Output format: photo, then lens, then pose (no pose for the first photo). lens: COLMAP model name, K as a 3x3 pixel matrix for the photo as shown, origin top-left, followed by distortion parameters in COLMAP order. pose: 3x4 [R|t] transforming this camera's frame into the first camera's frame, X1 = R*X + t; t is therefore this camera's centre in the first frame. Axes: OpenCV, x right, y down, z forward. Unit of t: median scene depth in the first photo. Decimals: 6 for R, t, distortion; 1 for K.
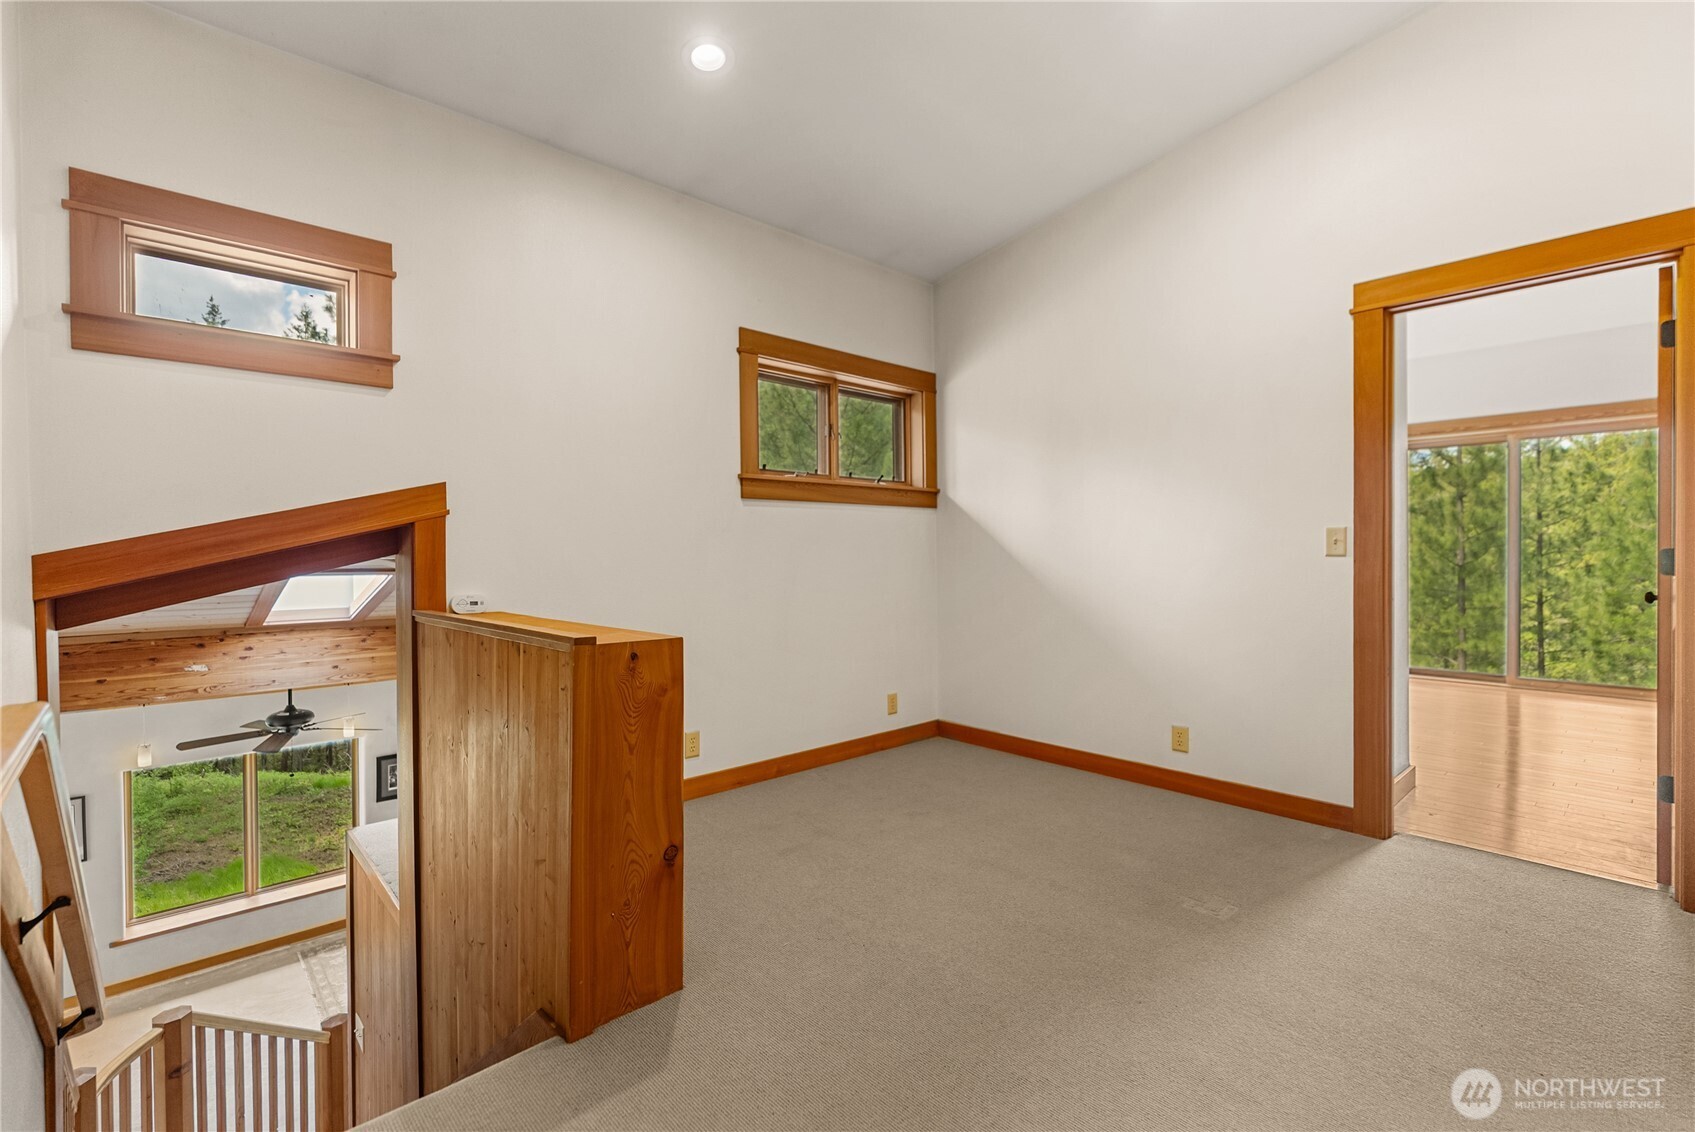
lens RADIAL K [[754.2, 0, 846.2], [0, 754.2, 558.7], [0, 0, 1]] dist [0.000333, 0.000127]
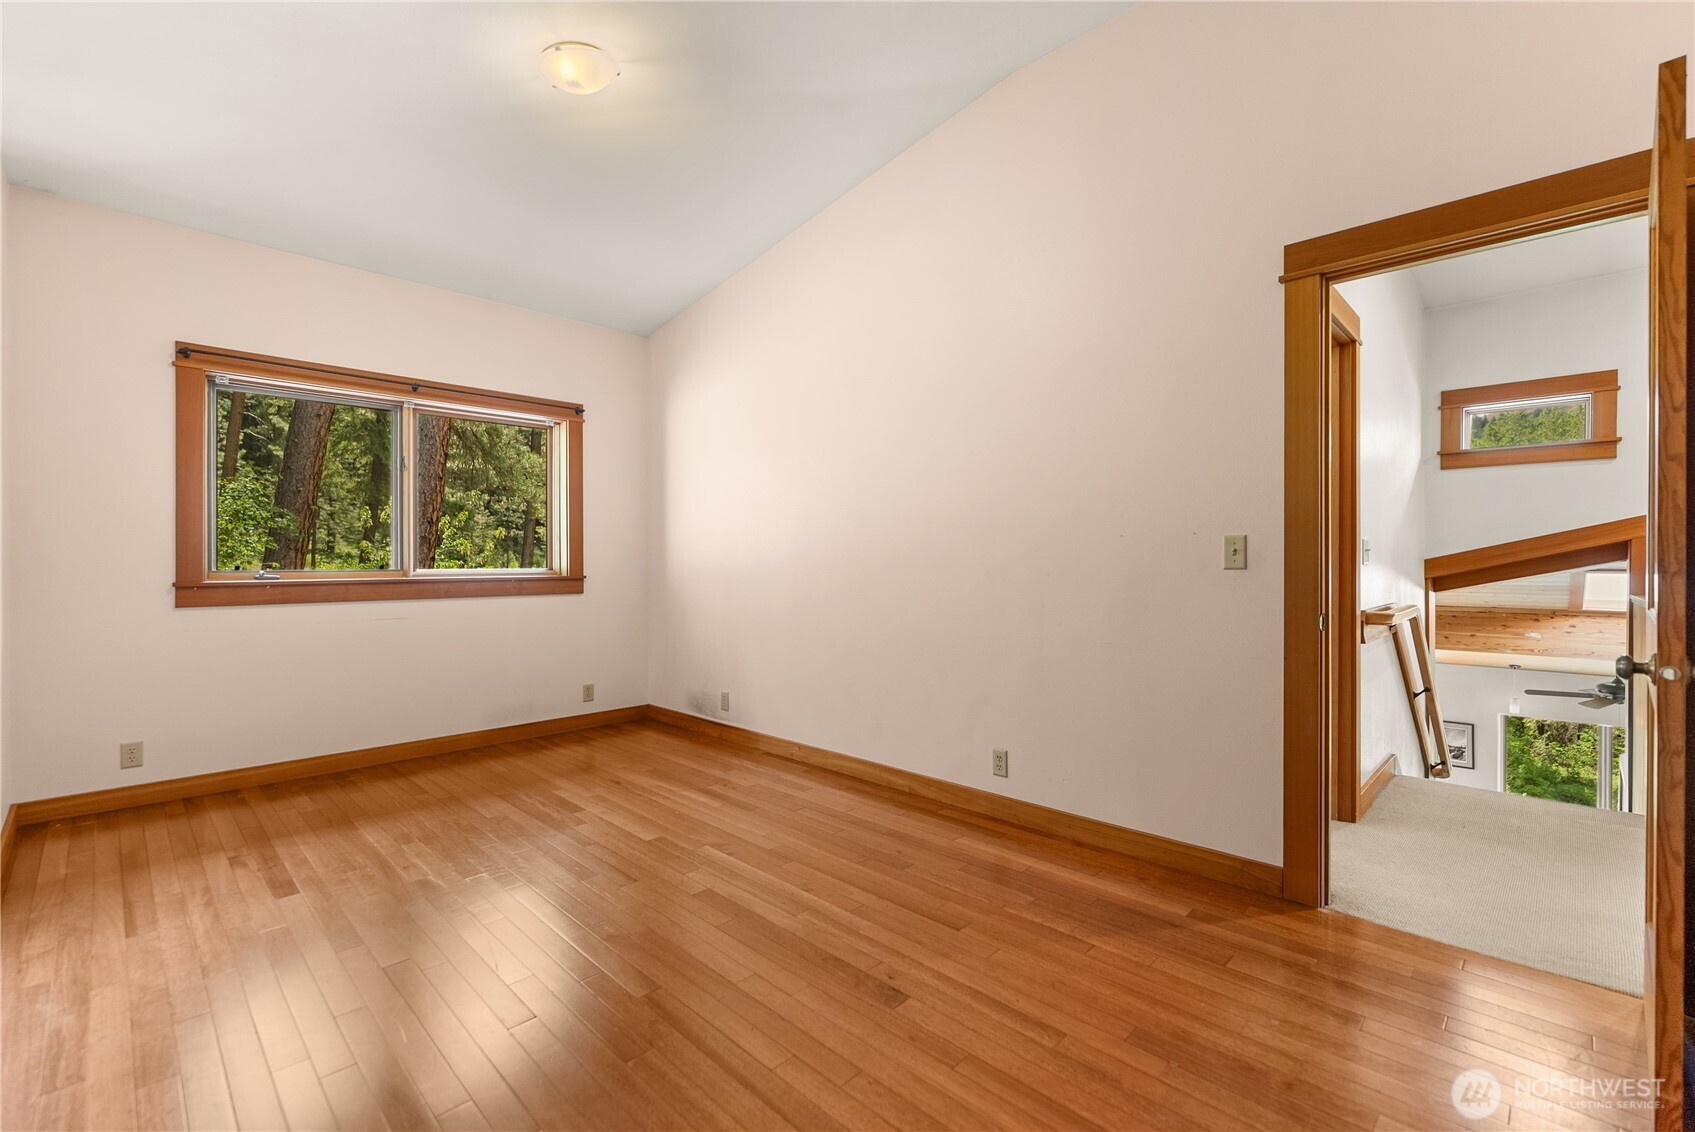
lens RADIAL K [[729.9, 0, 845.7], [0, 729.9, 564.2], [0, 0, 1]] dist [0.000671, 0.000144]
pose [[0.045972, 0.012694, -0.998862, 0.910026], [-0.007962, 0.999892, 0.012341, -0.001383], [0.998911, 0.007386, 0.046068, -0.743838]]
